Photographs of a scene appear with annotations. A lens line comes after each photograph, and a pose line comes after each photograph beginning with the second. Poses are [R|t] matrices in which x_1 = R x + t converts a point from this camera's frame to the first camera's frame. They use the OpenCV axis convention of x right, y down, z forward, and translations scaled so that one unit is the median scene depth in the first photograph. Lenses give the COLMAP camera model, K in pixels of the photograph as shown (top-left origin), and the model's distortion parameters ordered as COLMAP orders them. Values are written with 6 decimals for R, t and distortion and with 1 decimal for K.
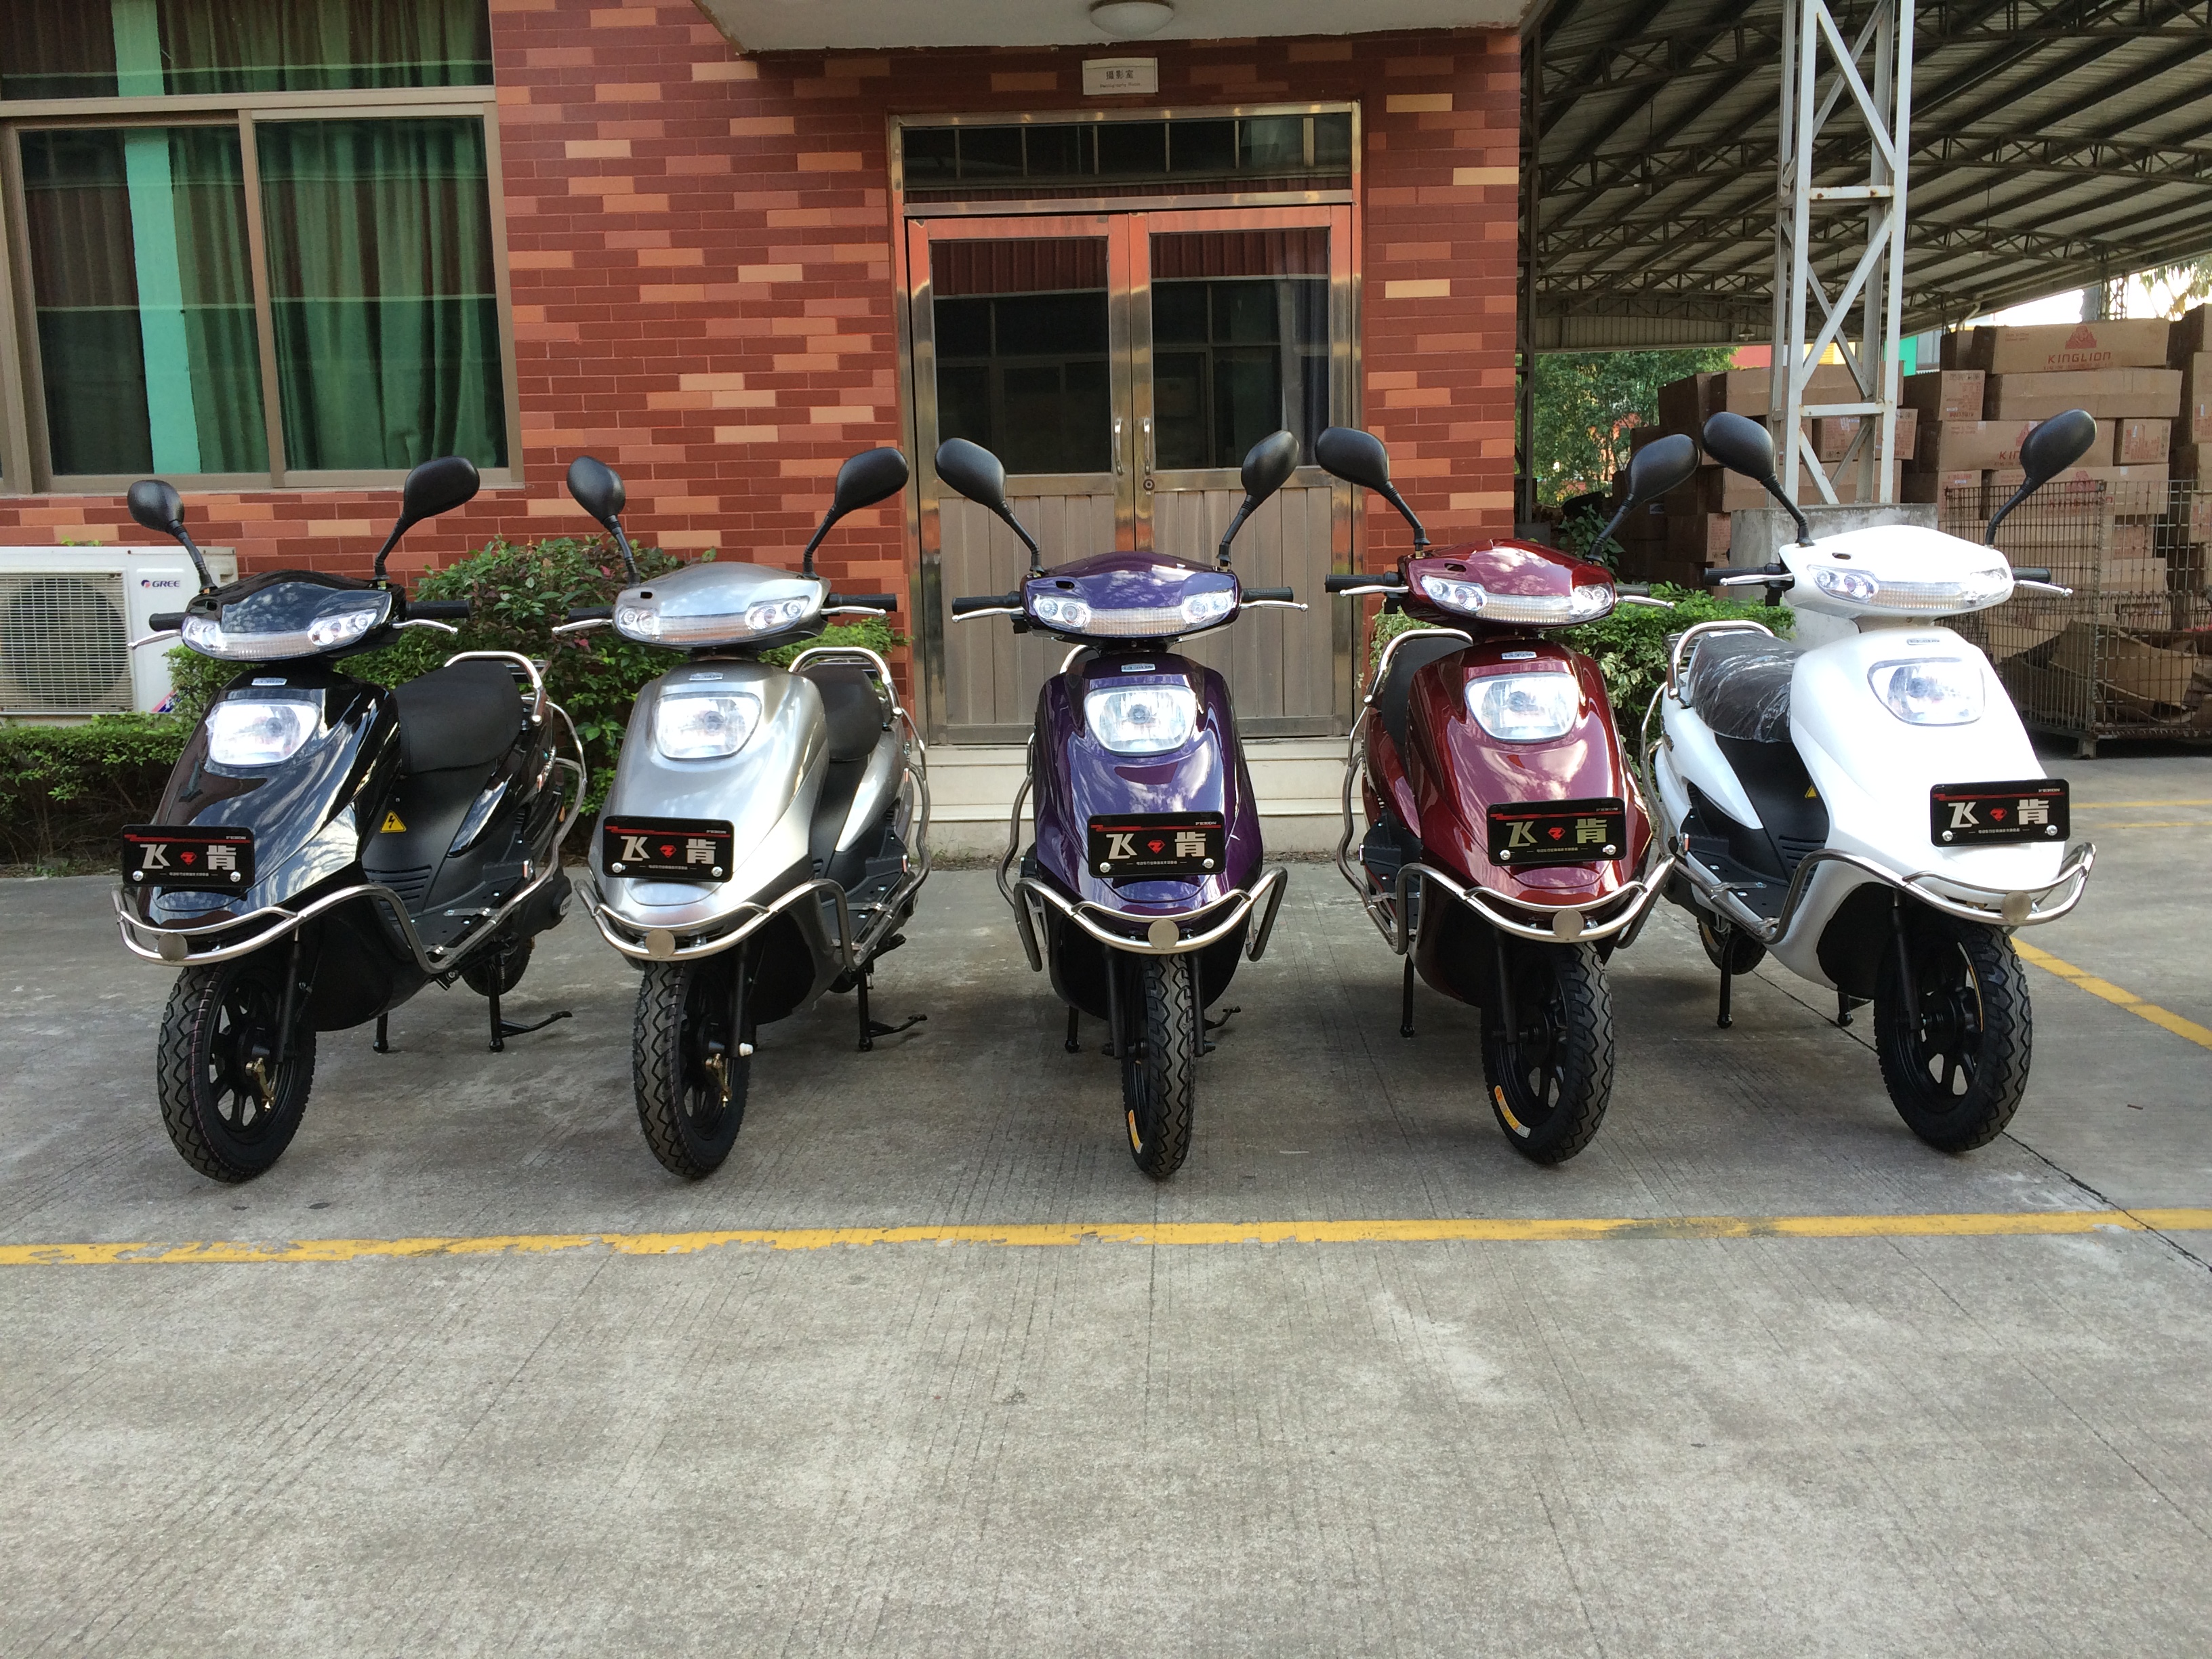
lens RADIAL K [[1871.3, 0, 1111.4], [0, 1871.3, 830.5], [0, 0, 1]] dist [0.081468, -0.099078]
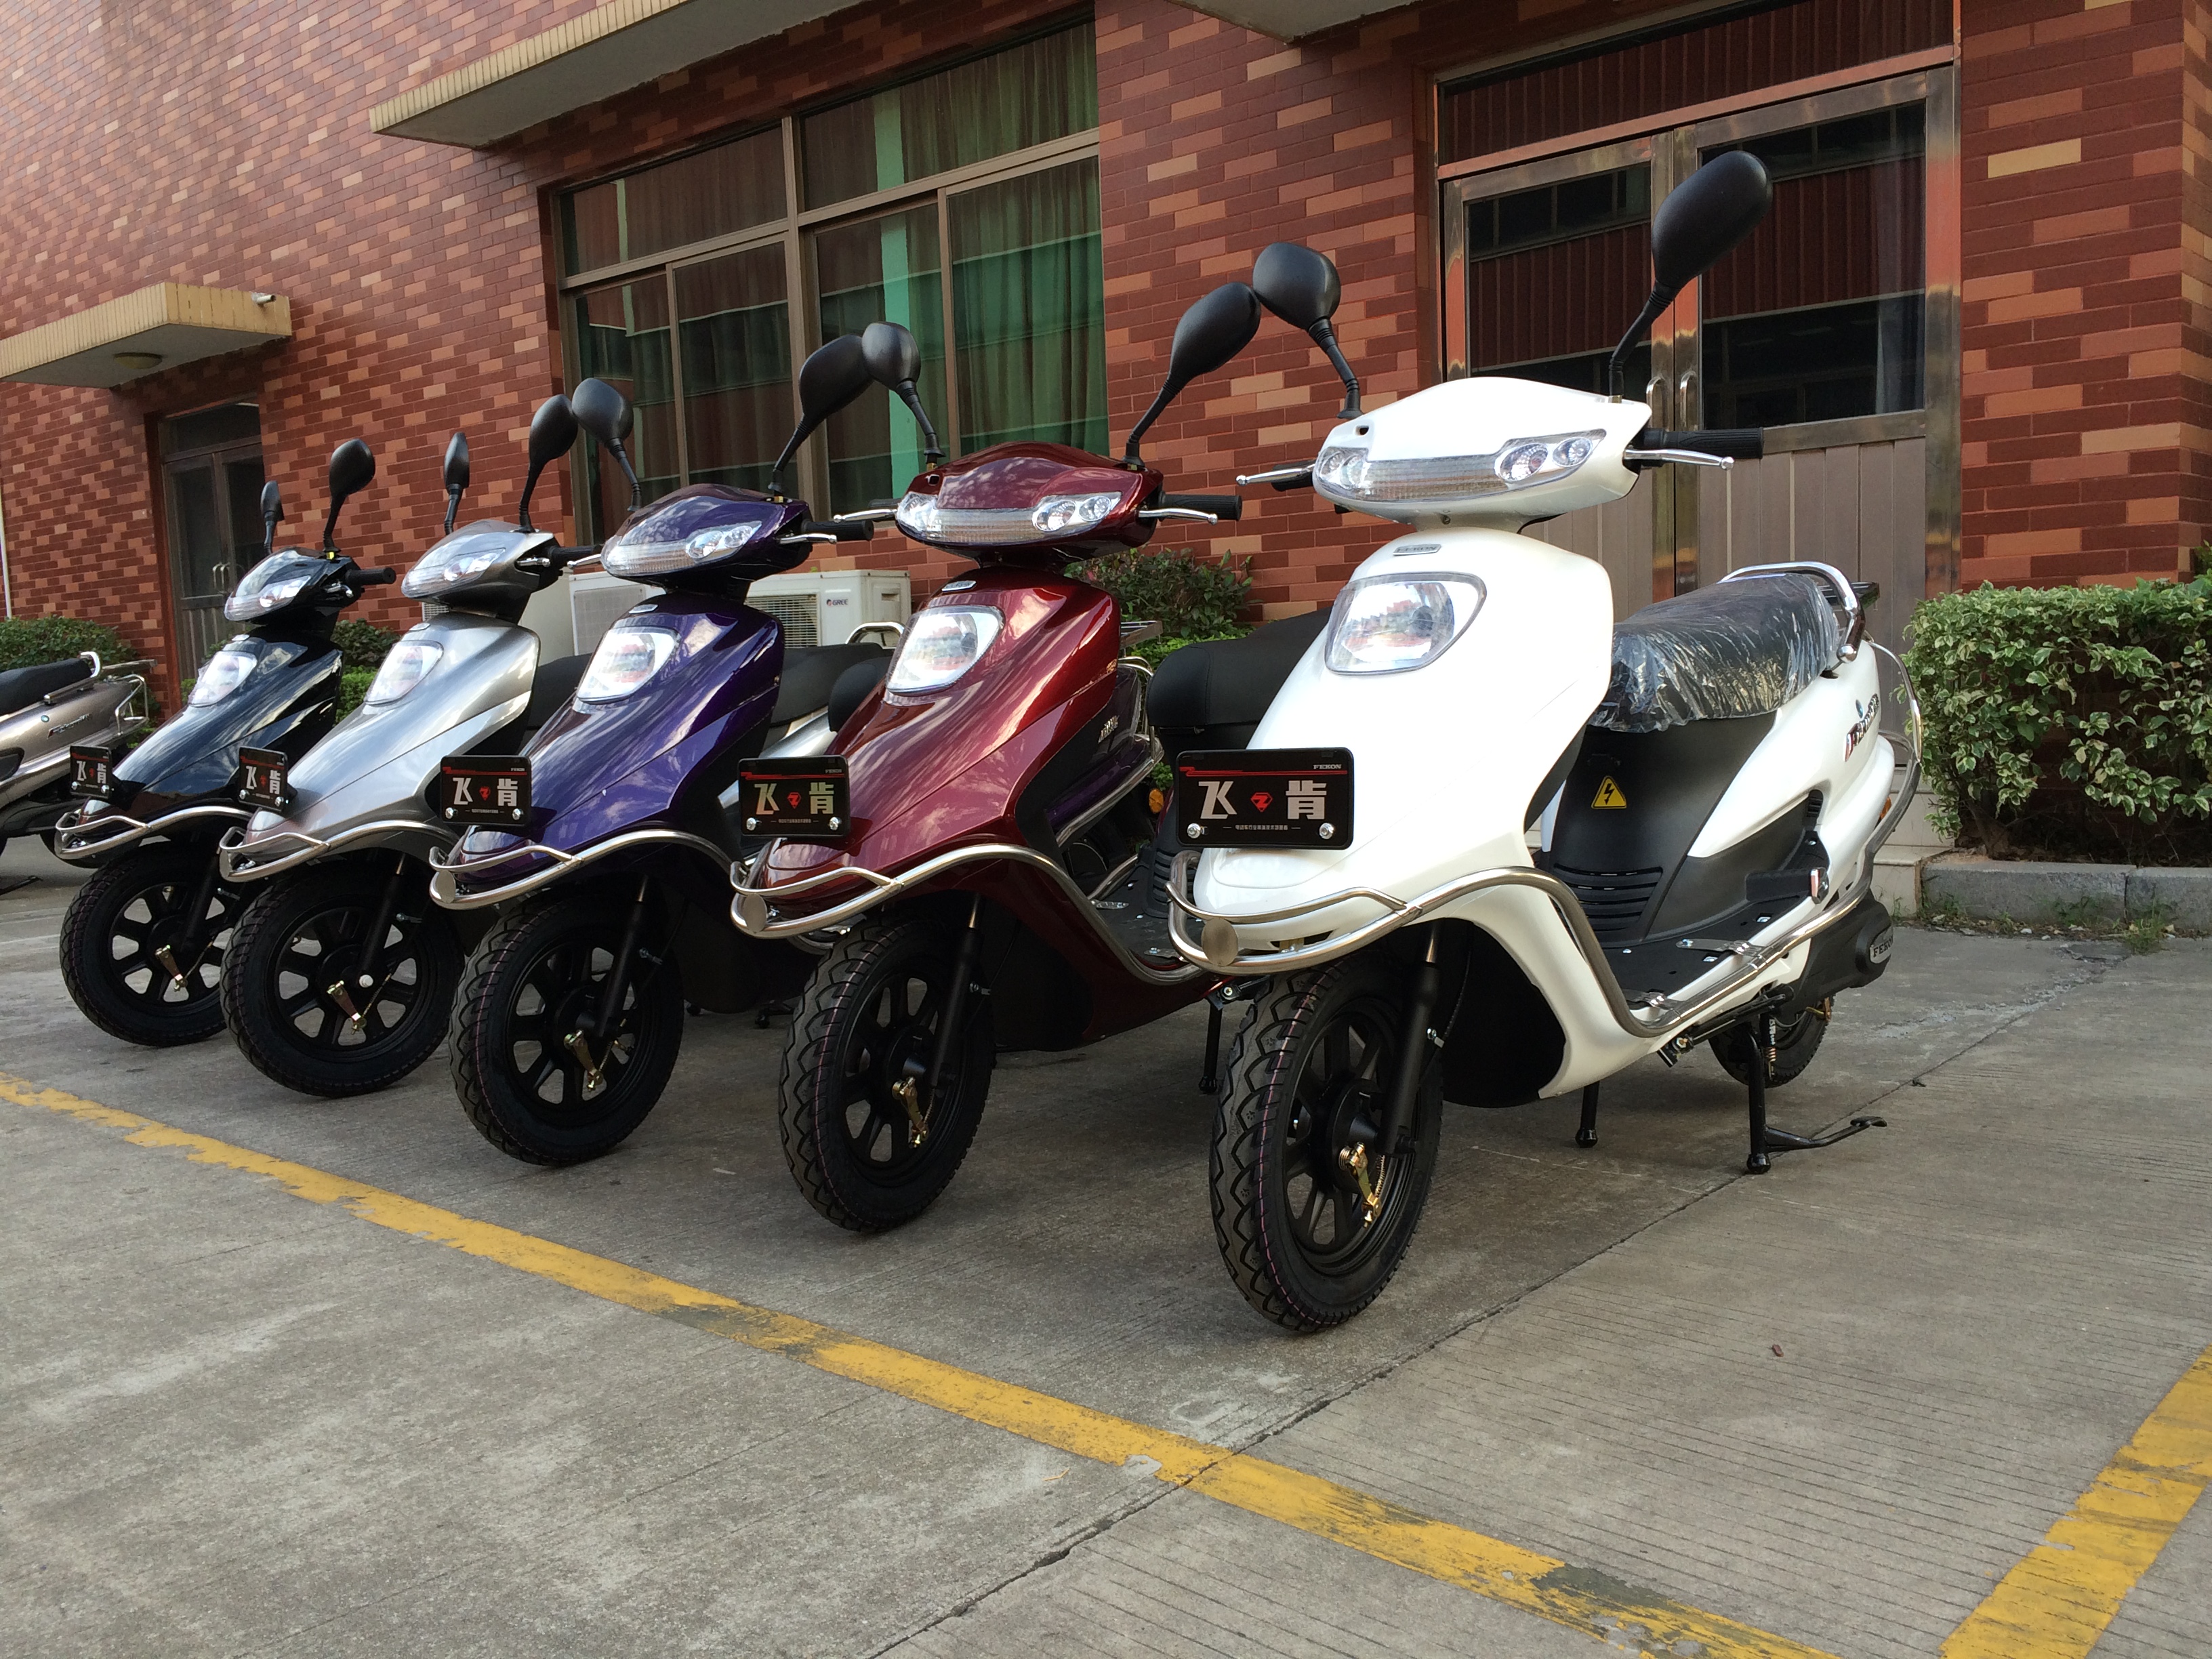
lens RADIAL K [[1871.3, 0, 1110.2], [0, 1871.3, 826.3], [0, 0, 1]] dist [0.081468, -0.099078]
pose [[0.769168, 0.052991, -0.636846, 0.852018], [-0.073978, 0.997240, -0.006369, 0.007831], [0.634750, 0.052011, 0.770965, 0.490219]]
